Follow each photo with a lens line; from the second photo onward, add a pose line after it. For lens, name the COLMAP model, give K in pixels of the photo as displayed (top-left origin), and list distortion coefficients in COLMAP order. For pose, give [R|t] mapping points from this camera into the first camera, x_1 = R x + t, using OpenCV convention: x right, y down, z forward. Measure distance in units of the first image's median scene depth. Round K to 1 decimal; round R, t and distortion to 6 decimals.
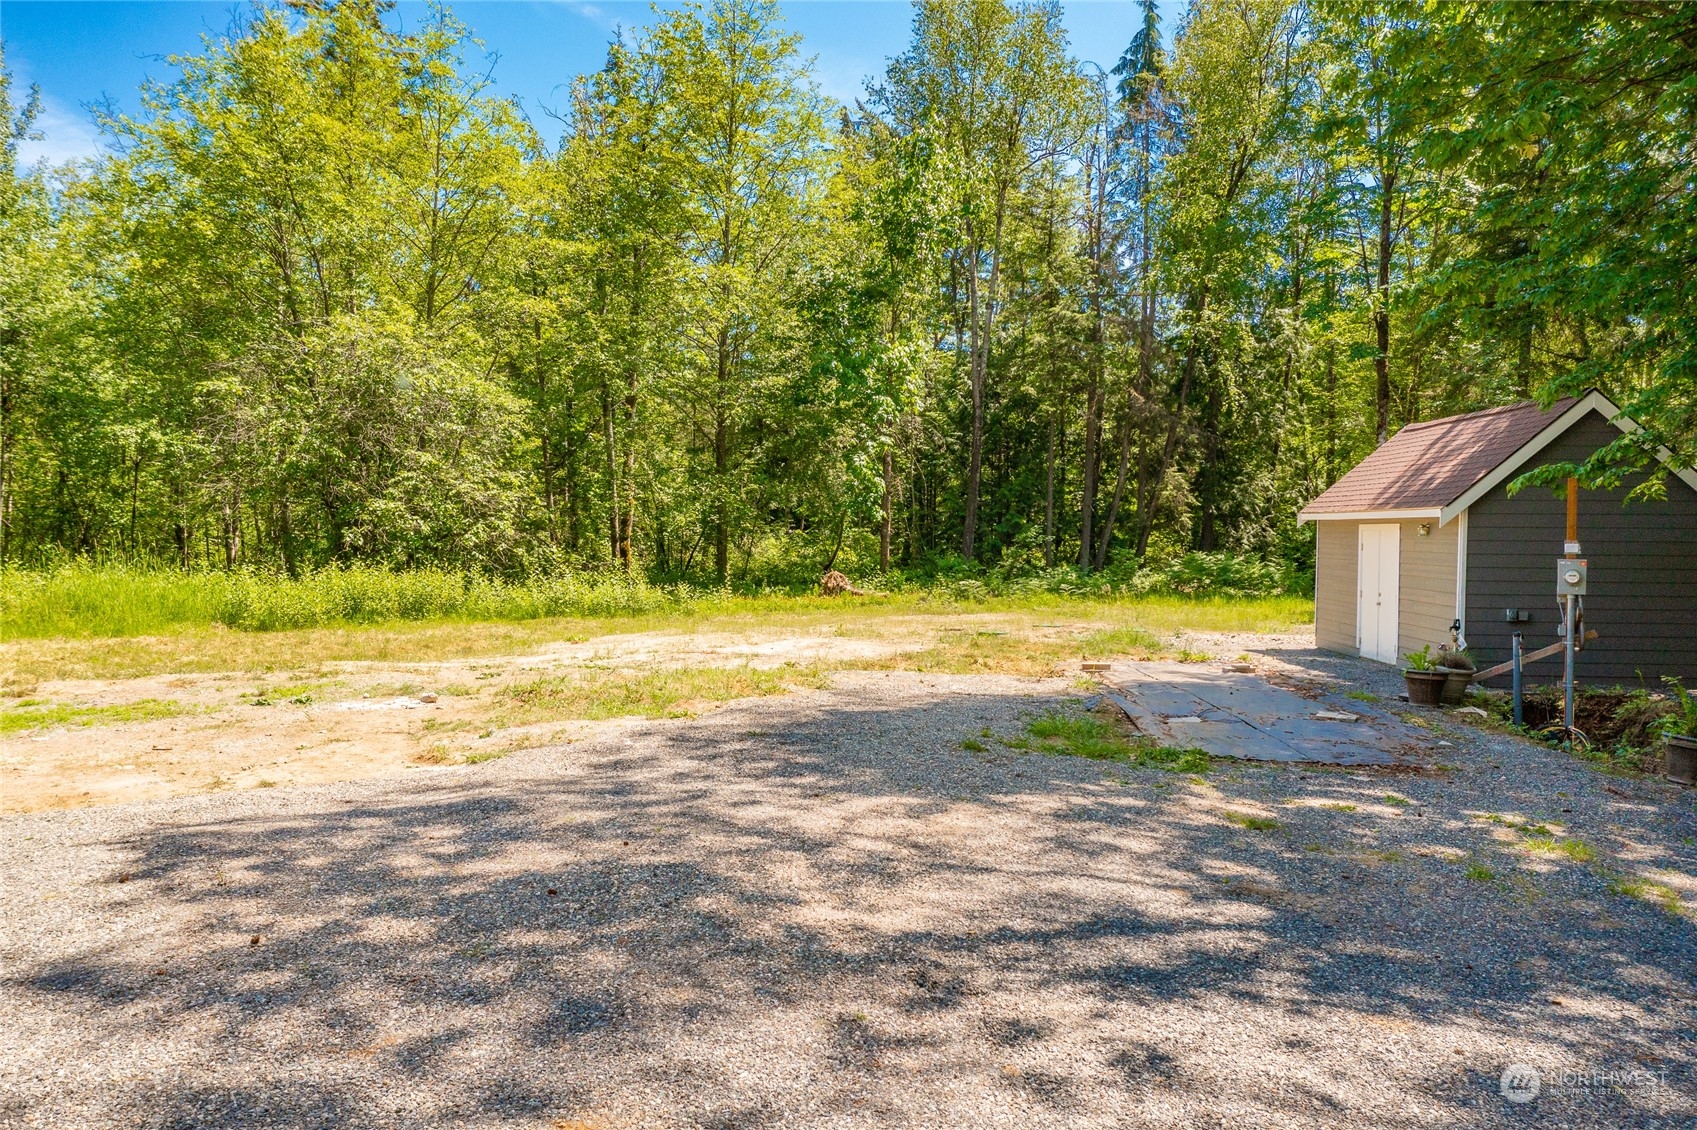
lens RADIAL K [[1337.2, 0, 852.0], [0, 1337.2, 562.4], [0, 0, 1]] dist [0.012898, 0.008247]
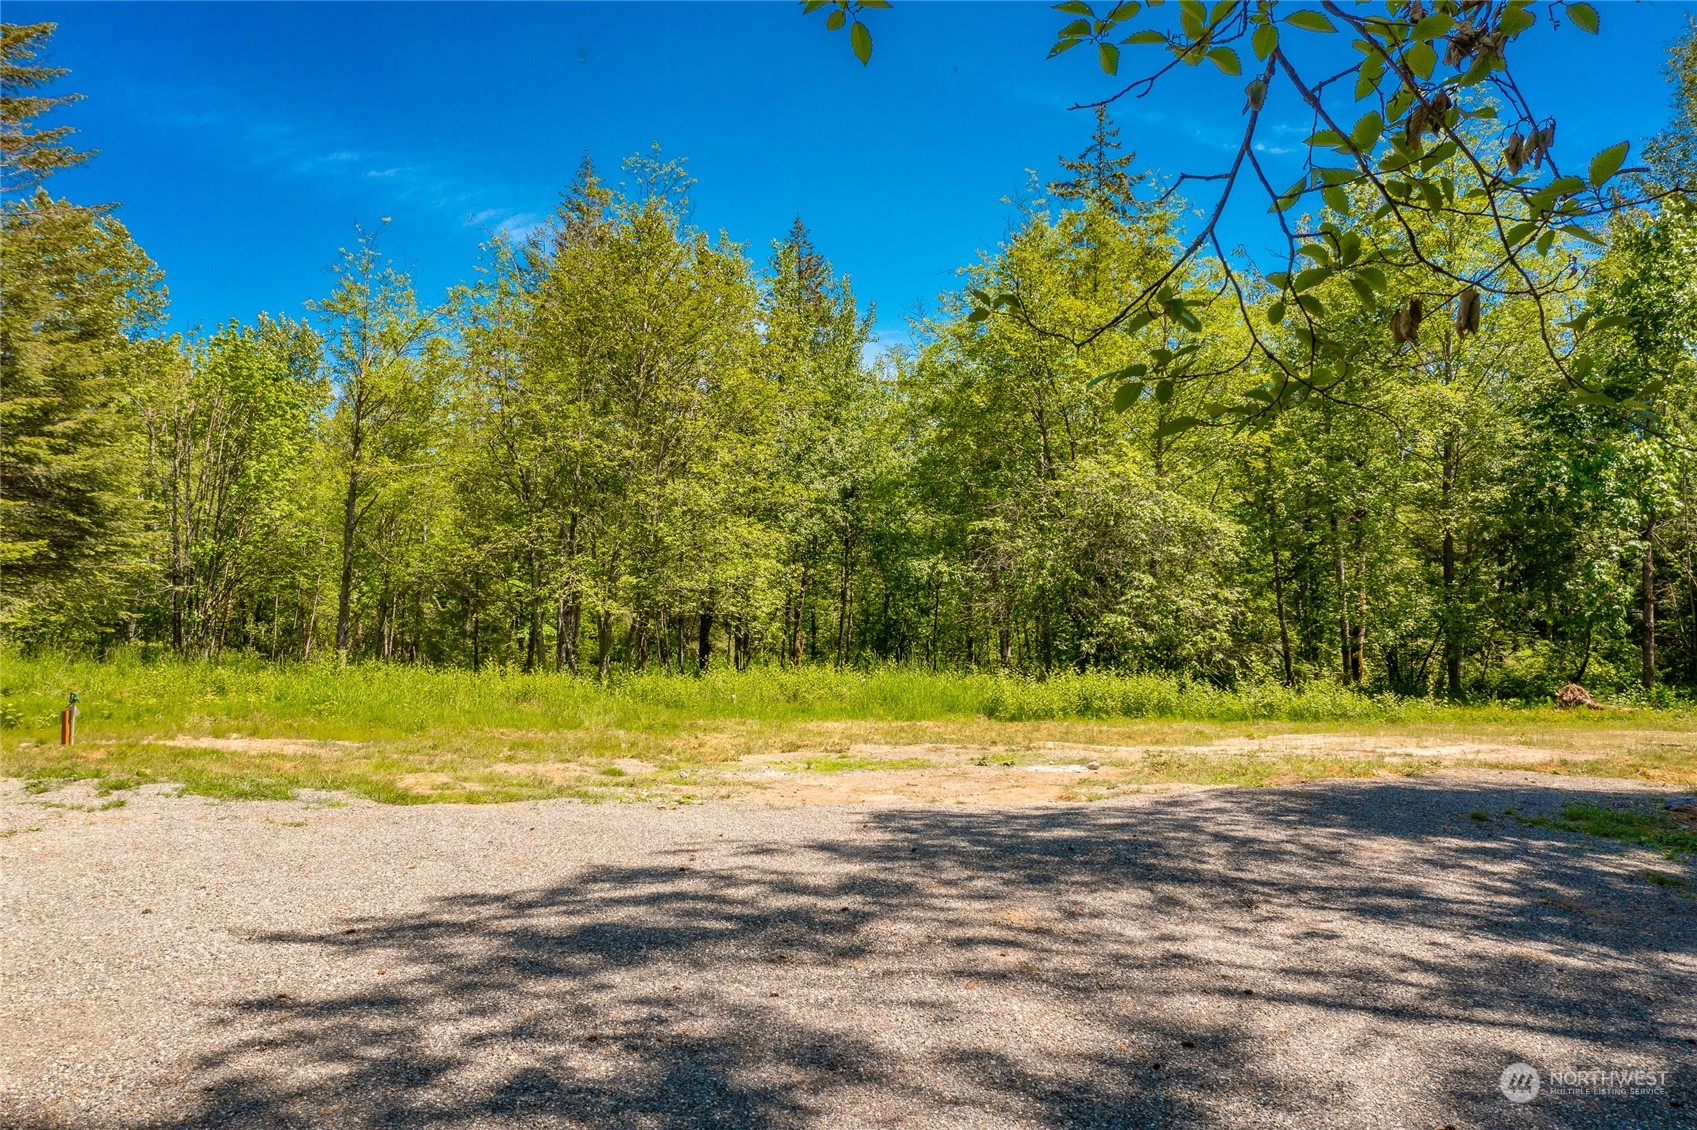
lens RADIAL K [[1337.2, 0, 852.8], [0, 1337.2, 566.5], [0, 0, 1]] dist [0.012898, 0.008247]
pose [[0.846065, -0.030122, -0.532228, 0.073715], [-0.012194, 0.997047, -0.075814, 0.002315], [0.532940, 0.070634, 0.843200, -0.100373]]
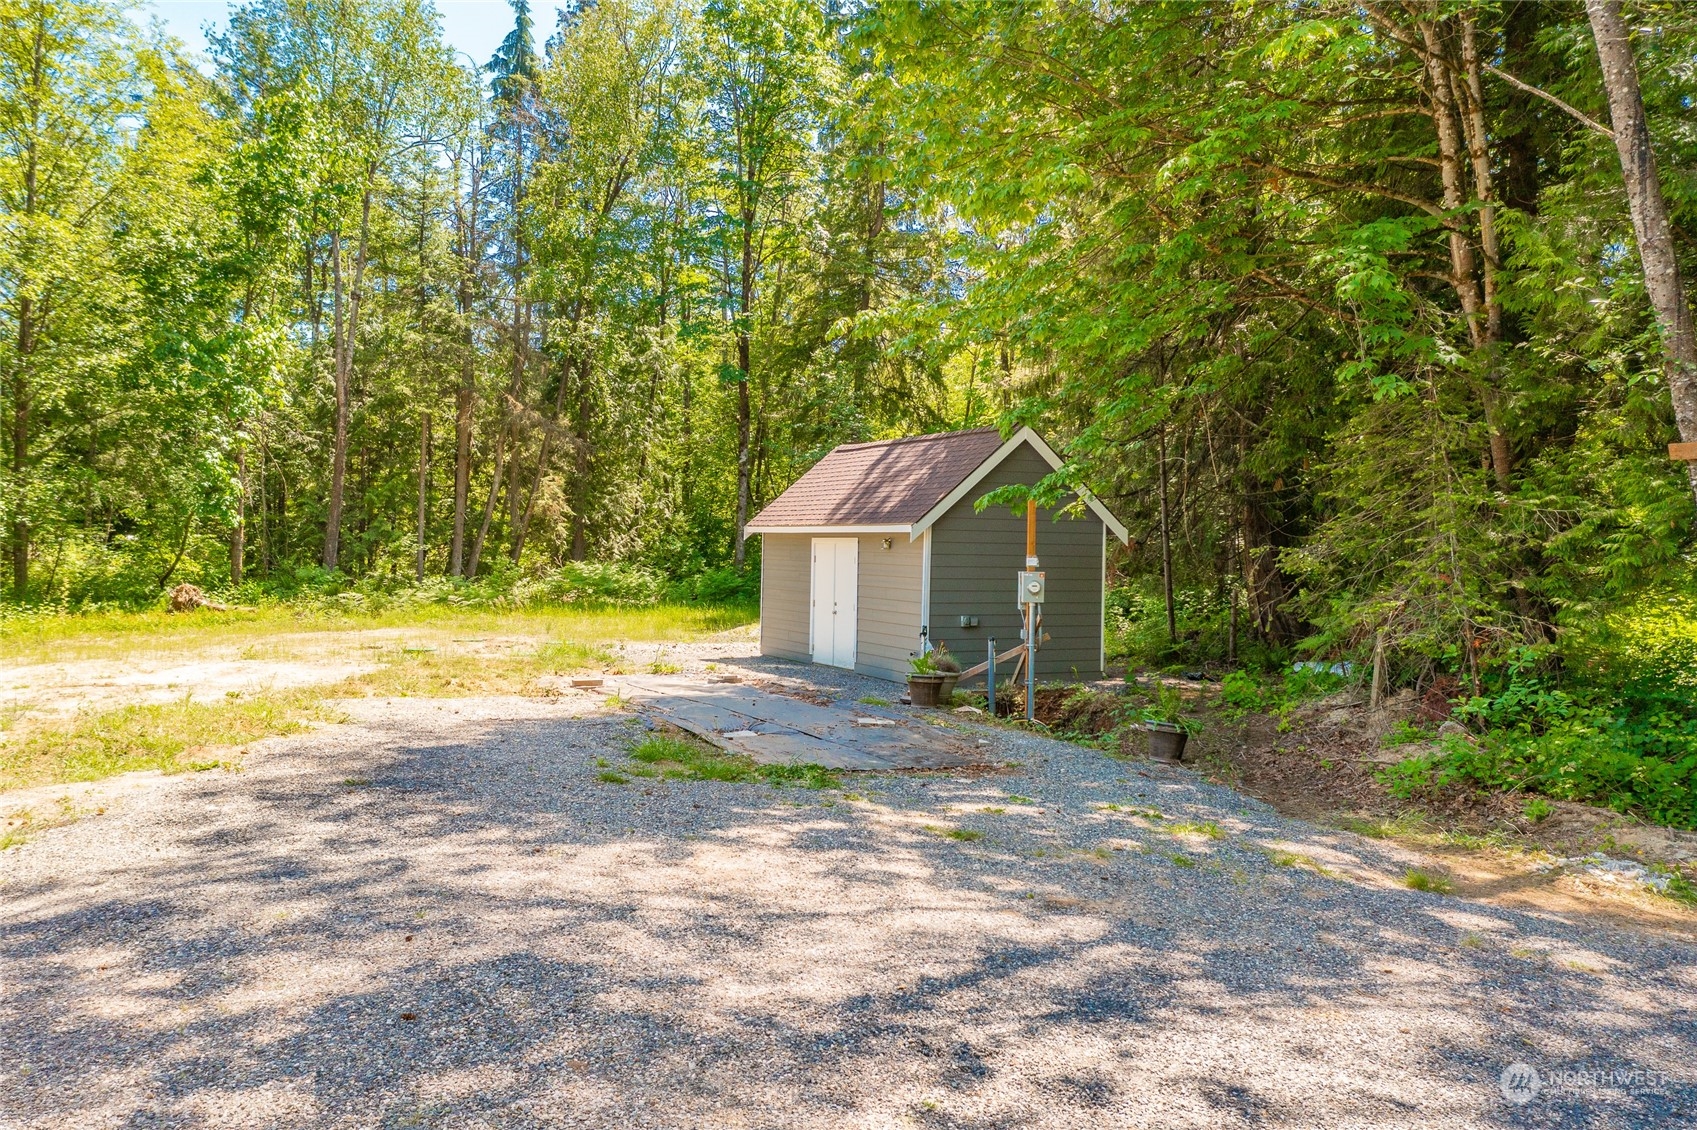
lens RADIAL K [[1337.2, 0, 847.3], [0, 1337.2, 562.0], [0, 0, 1]] dist [0.012898, 0.008247]
pose [[0.877304, 0.001102, 0.479934, -0.060302], [0.002034, 0.999980, -0.006013, -0.001658], [-0.479931, 0.006252, 0.877284, 0.032535]]
